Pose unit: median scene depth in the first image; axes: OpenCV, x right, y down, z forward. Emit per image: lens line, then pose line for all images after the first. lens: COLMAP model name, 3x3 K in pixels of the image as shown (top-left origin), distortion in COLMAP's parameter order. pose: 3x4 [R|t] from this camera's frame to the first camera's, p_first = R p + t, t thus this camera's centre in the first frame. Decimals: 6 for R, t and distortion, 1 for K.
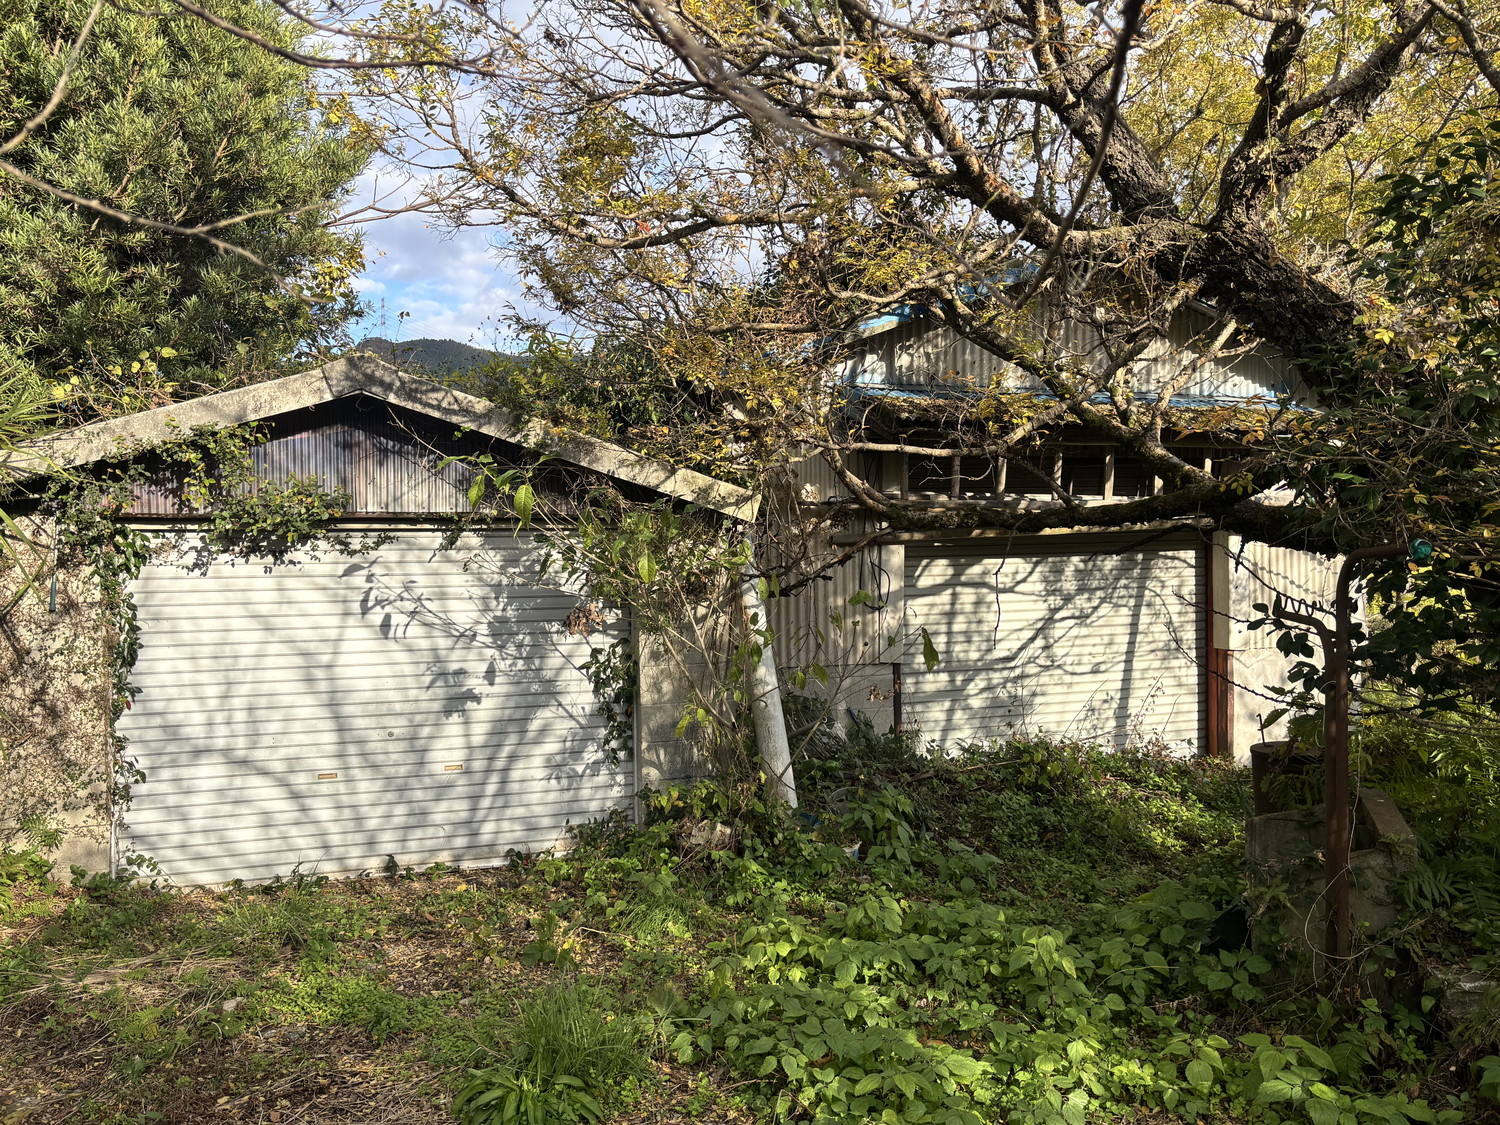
lens RADIAL K [[1128.4, 0, 756.0], [0, 1128.4, 563.5], [0, 0, 1]] dist [0.066977, -0.073411]
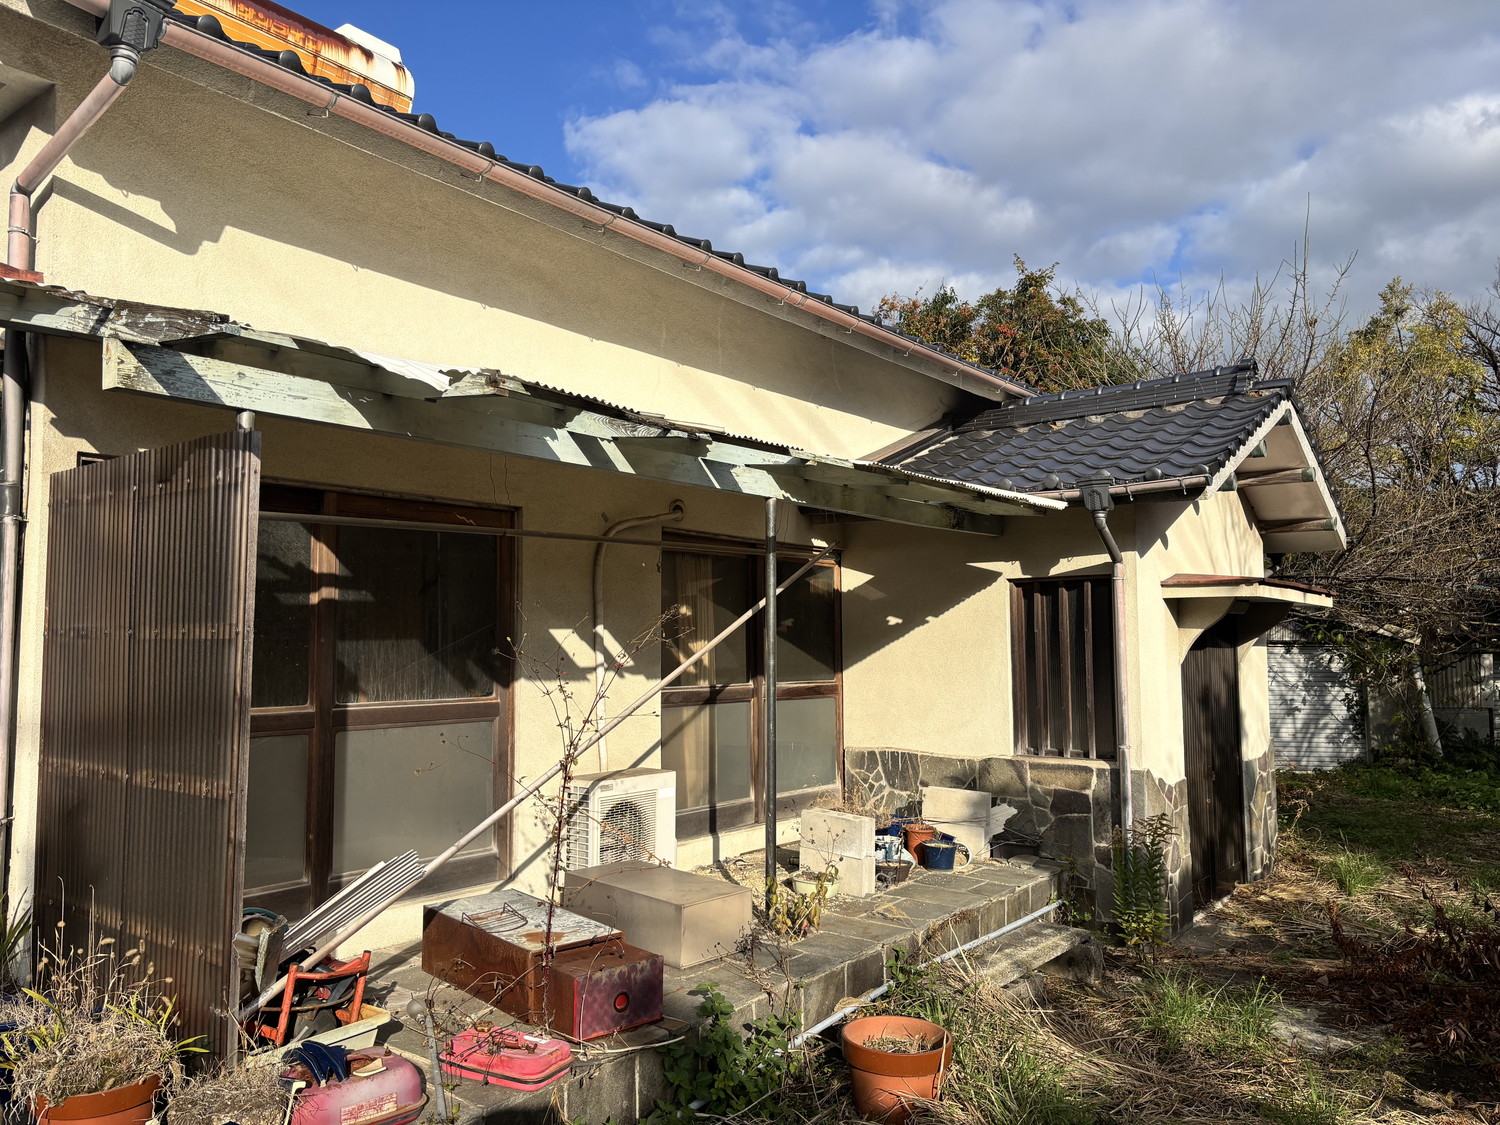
lens RADIAL K [[1128.4, 0, 758.8], [0, 1128.4, 568.7], [0, 0, 1]] dist [0.066977, -0.073411]
pose [[0.892339, -0.023521, -0.450753, -0.157600], [-0.016954, 0.996190, -0.085546, 0.037778], [0.451048, 0.083978, 0.888540, -1.927587]]
